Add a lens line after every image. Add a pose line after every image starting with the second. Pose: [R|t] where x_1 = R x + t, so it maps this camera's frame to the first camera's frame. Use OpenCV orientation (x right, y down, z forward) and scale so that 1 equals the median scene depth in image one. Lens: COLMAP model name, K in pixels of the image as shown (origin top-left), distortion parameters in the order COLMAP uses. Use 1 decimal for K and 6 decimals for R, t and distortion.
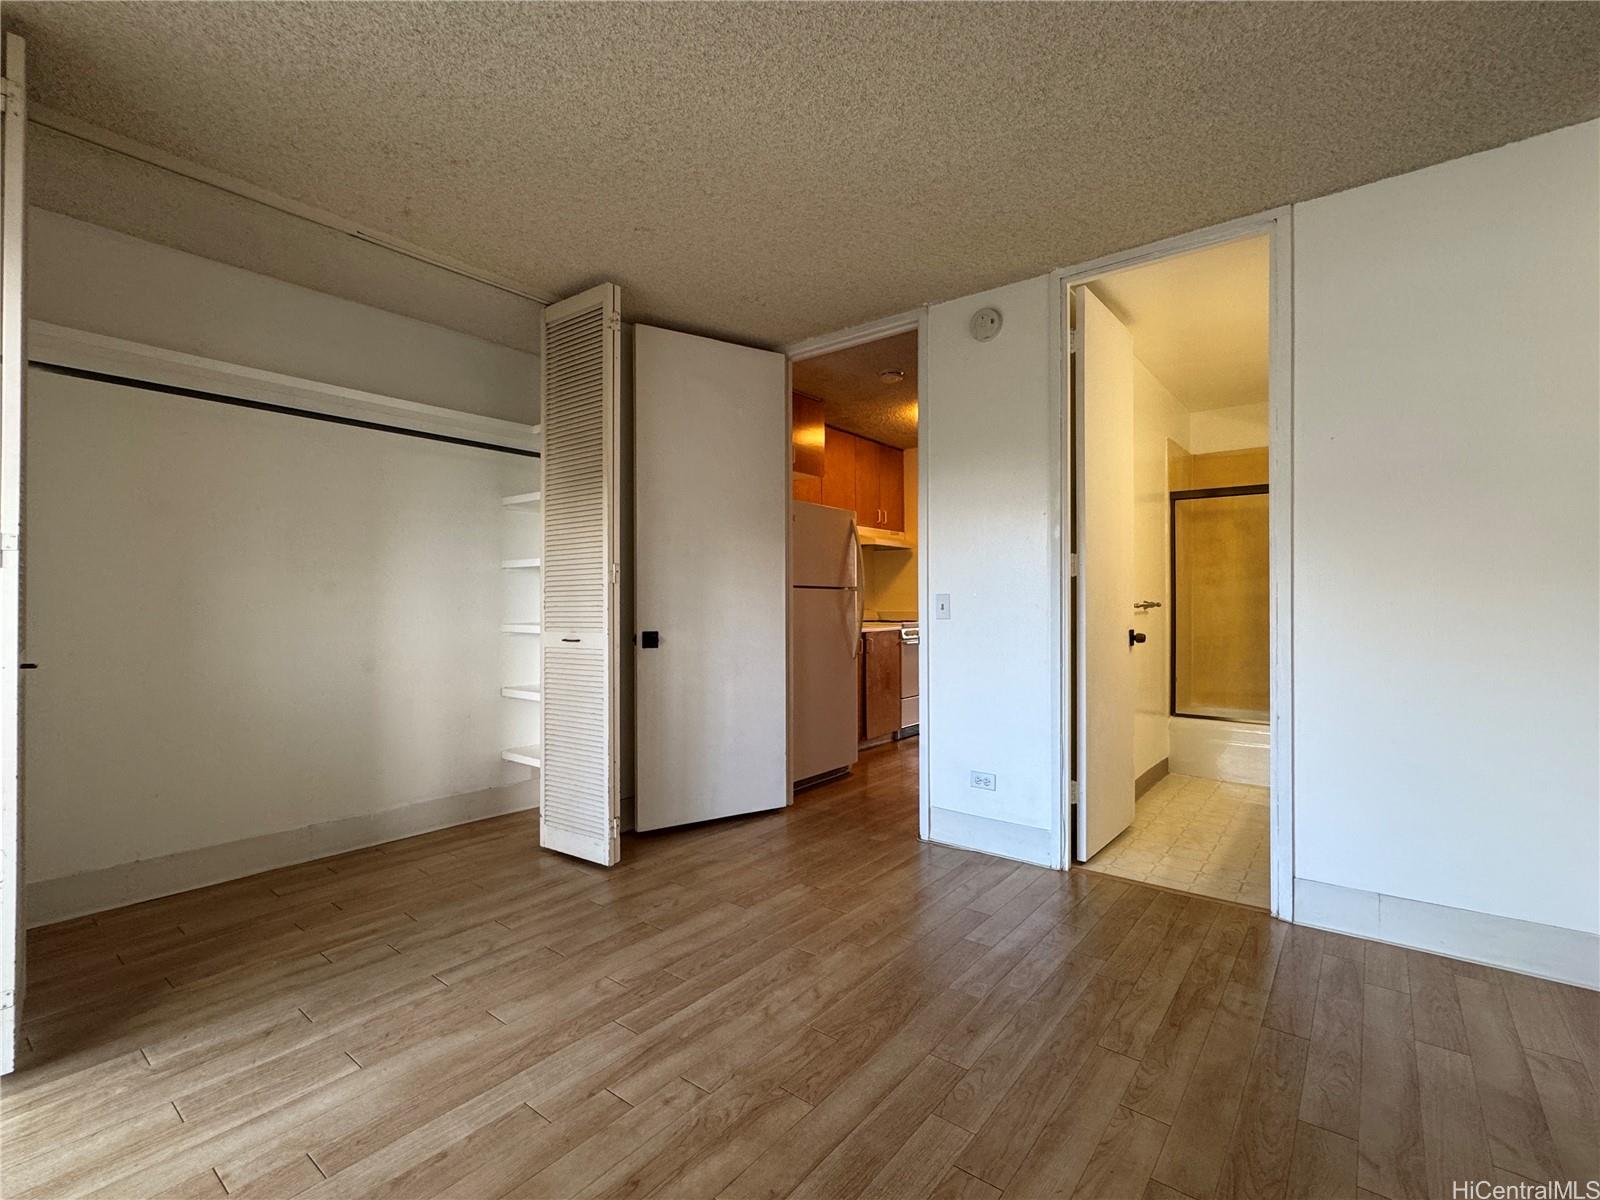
lens RADIAL K [[724.2, 0, 798.1], [0, 724.2, 597.0], [0, 0, 1]] dist [-0.003862, 0.000154]
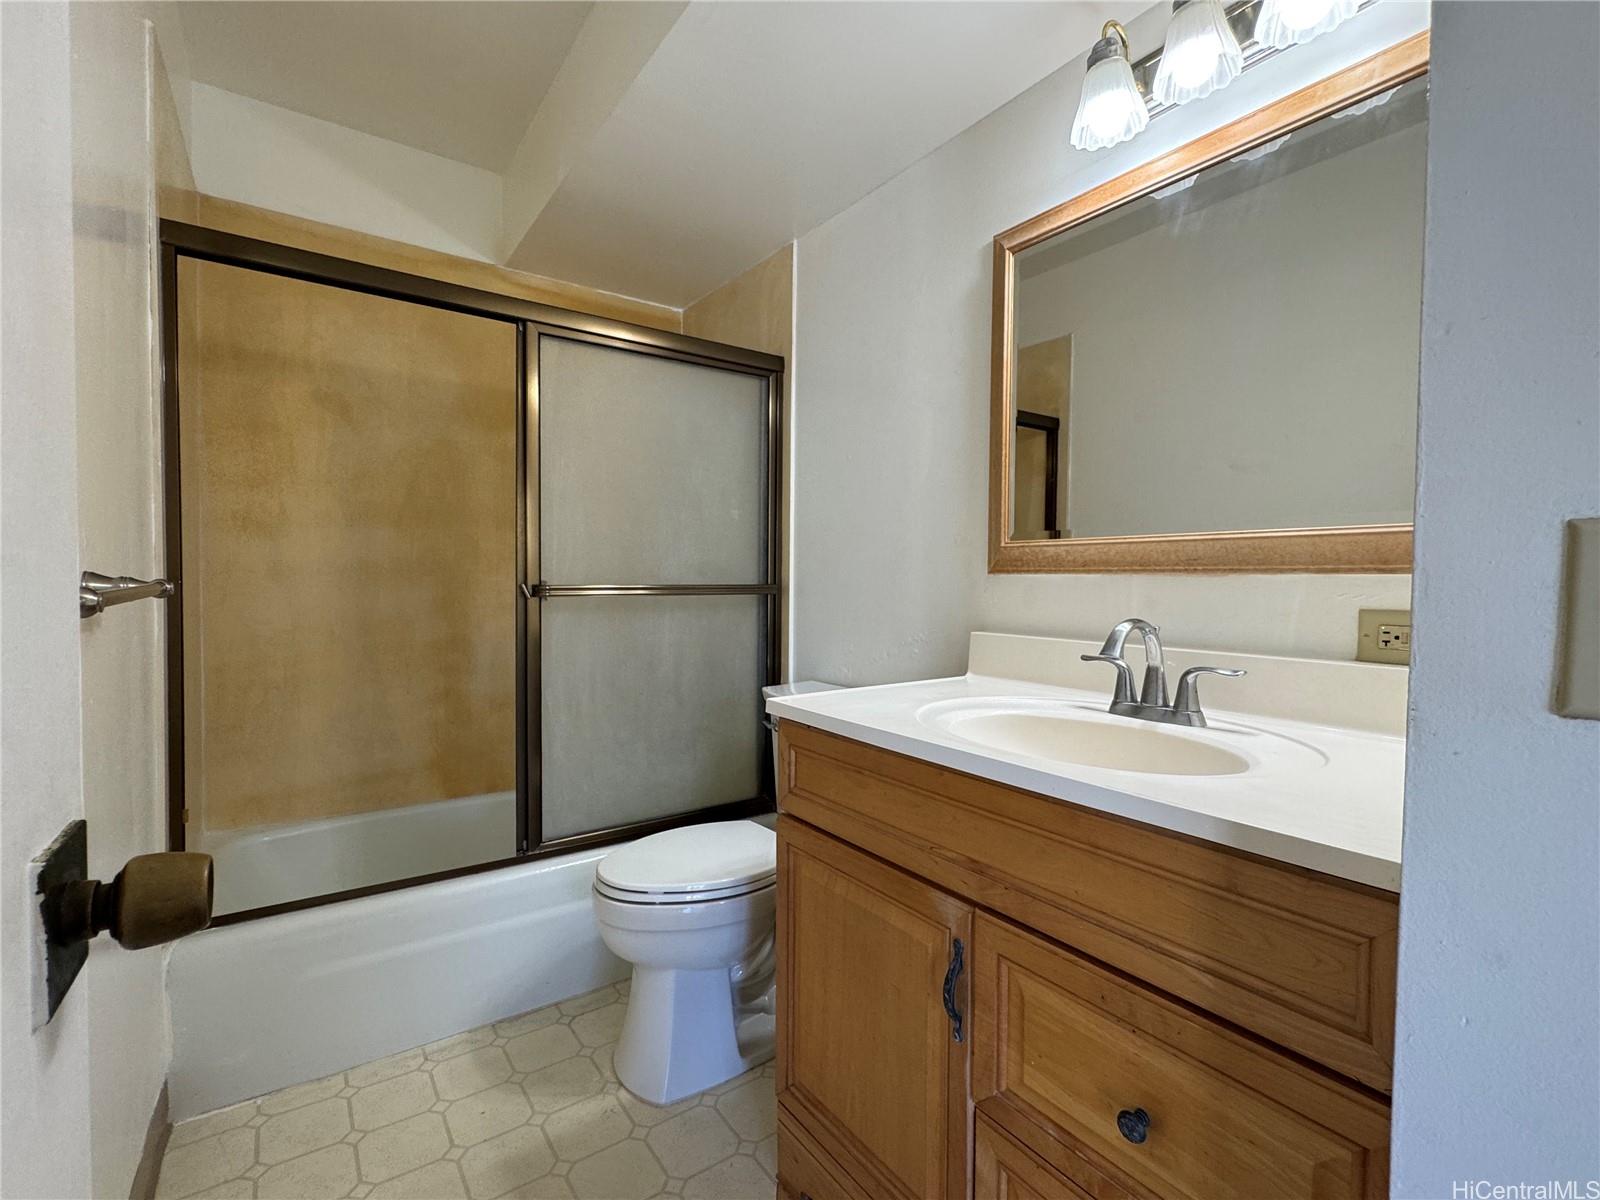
lens RADIAL K [[724.2, 0, 798.1], [0, 724.2, 597.0], [0, 0, 1]] dist [-0.003862, 0.000154]
pose [[0.280025, -0.015688, 0.959864, 0.277991], [-0.022840, 0.999475, 0.022999, 0.003219], [-0.959721, -0.028364, 0.279520, 0.618887]]
